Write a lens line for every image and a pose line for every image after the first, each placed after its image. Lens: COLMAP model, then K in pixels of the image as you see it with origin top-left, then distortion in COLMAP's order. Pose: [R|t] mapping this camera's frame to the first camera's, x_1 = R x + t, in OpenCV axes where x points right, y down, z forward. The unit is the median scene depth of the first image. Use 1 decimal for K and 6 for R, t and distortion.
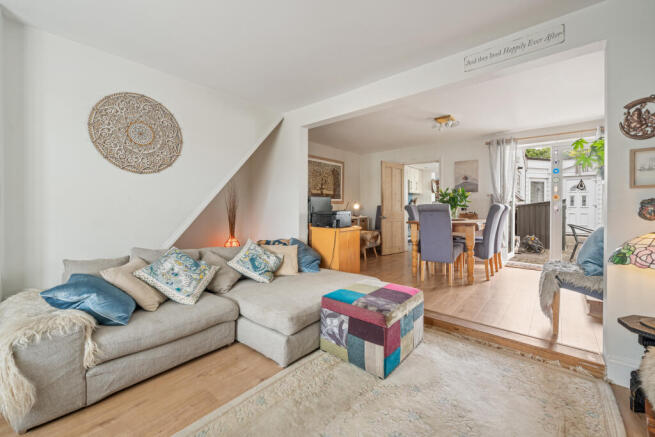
lens RADIAL K [[272.4, 0, 322.3], [0, 272.4, 208.4], [0, 0, 1]] dist [-0.000790, -0.000022]
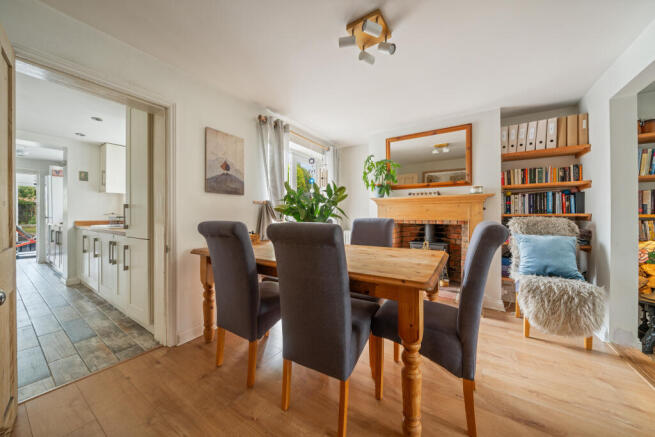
lens RADIAL K [[221.0, 0, 329.8], [0, 221.0, 216.8], [0, 0, 1]] dist [0.000253, -0.000029]
pose [[-0.140973, -0.006880, 0.989990, 0.120241], [0.001155, 0.999974, 0.007114, -0.026761], [-0.990013, 0.002146, -0.140961, 1.365565]]
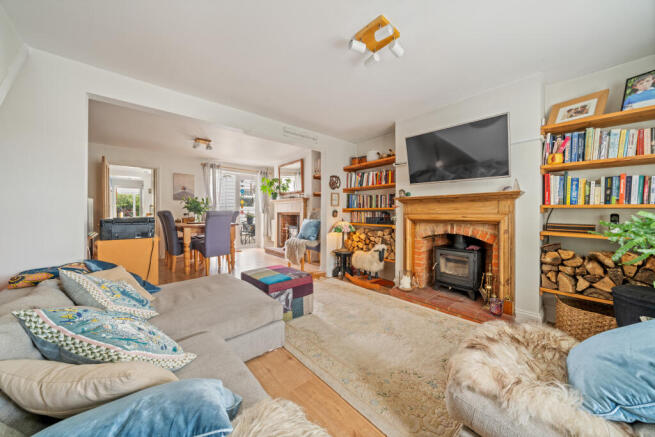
lens RADIAL K [[221.0, 0, 329.8], [0, 221.0, 216.8], [0, 0, 1]] dist [0.000253, -0.000029]
pose [[0.120710, -0.022484, 0.992433, -0.596655], [0.003308, 0.999747, 0.022248, -0.006834], [-0.992682, 0.000597, 0.120754, 0.372632]]
